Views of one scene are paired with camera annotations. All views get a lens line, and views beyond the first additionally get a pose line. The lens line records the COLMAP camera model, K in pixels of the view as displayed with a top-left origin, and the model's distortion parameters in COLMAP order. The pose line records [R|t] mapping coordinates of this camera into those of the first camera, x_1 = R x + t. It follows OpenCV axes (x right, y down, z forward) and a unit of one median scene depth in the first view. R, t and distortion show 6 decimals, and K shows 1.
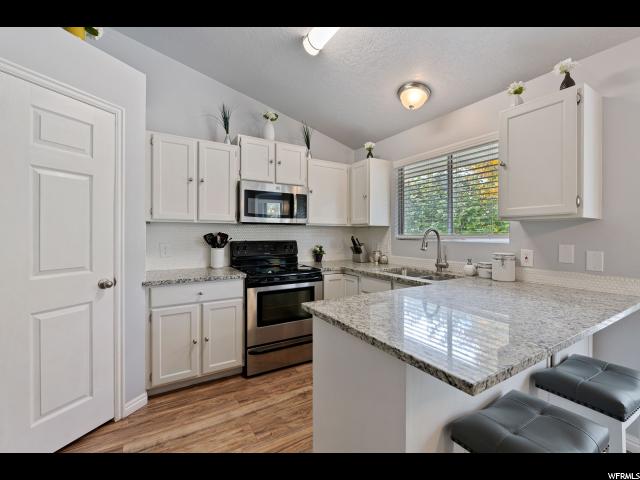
lens RADIAL K [[282.3, 0, 322.9], [0, 282.3, 237.6], [0, 0, 1]] dist [0.016565, -0.000171]
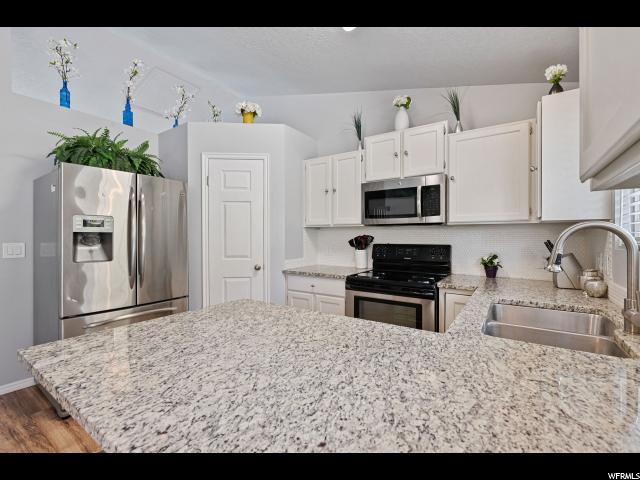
lens RADIAL K [[282.3, 0, 322.9], [0, 282.3, 237.6], [0, 0, 1]] dist [0.016565, -0.000171]
pose [[0.421187, -0.002005, -0.906972, 0.501637], [-0.011827, 0.999900, -0.007702, 0.001079], [0.906897, 0.013971, 0.421121, 0.397906]]
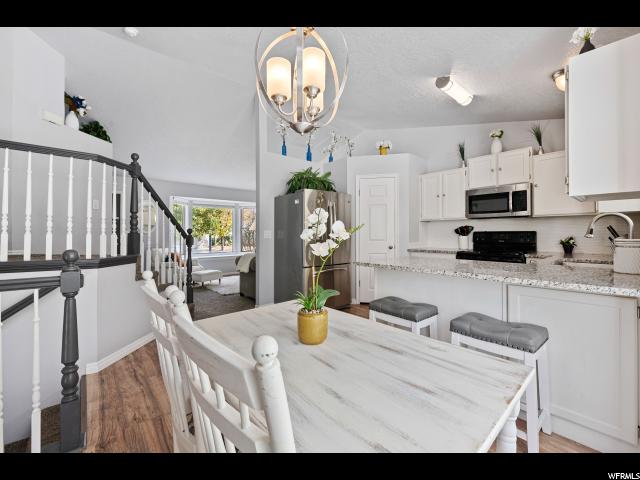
lens RADIAL K [[274.4, 0, 321.7], [0, 274.4, 233.3], [0, 0, 1]] dist [0.002006, -0.000108]
pose [[0.172541, -0.008113, -0.984969, 0.892359], [-0.011579, 0.999880, -0.010264, 0.044075], [0.984934, 0.013176, 0.172427, -0.002018]]
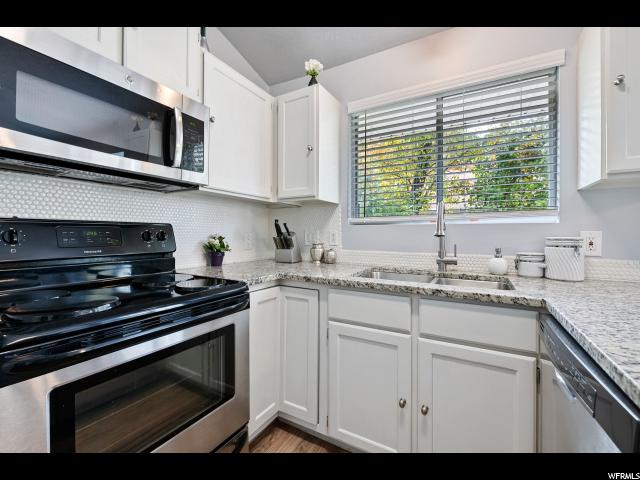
lens RADIAL K [[274.4, 0, 321.7], [0, 274.4, 233.3], [0, 0, 1]] dist [0.002006, -0.000108]
pose [[0.873190, 0.001273, 0.487379, -0.109610], [0.005699, 0.999902, -0.012822, 0.037009], [-0.487347, 0.013973, 0.873097, 0.525273]]
